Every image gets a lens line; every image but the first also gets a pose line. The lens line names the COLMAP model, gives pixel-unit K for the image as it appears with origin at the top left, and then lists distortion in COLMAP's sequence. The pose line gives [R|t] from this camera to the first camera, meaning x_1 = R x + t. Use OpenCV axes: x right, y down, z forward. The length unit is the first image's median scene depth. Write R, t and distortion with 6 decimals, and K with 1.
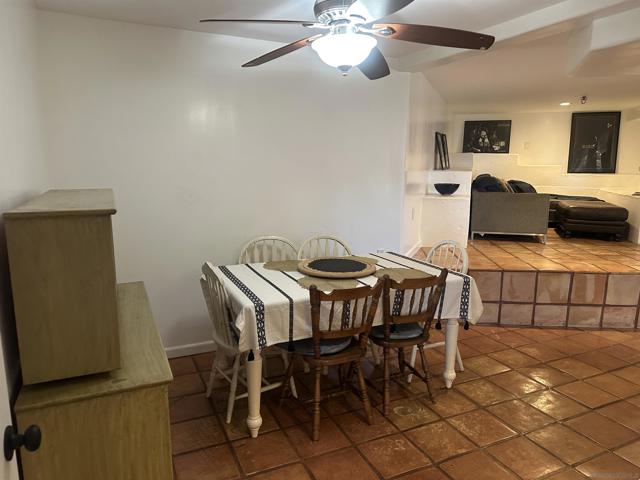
lens RADIAL K [[444.9, 0, 321.8], [0, 444.9, 243.0], [0, 0, 1]] dist [0.096021, -0.118957]
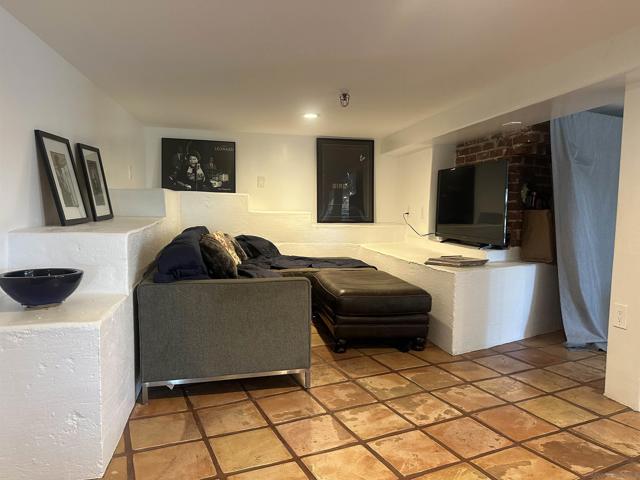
lens RADIAL K [[444.9, 0, 321.8], [0, 444.9, 243.0], [0, 0, 1]] dist [0.096021, -0.118957]
pose [[0.857326, -0.039015, 0.513292, 0.201230], [0.085337, 0.994099, -0.066973, -0.079507], [-0.507650, 0.101221, 0.855597, 0.425802]]
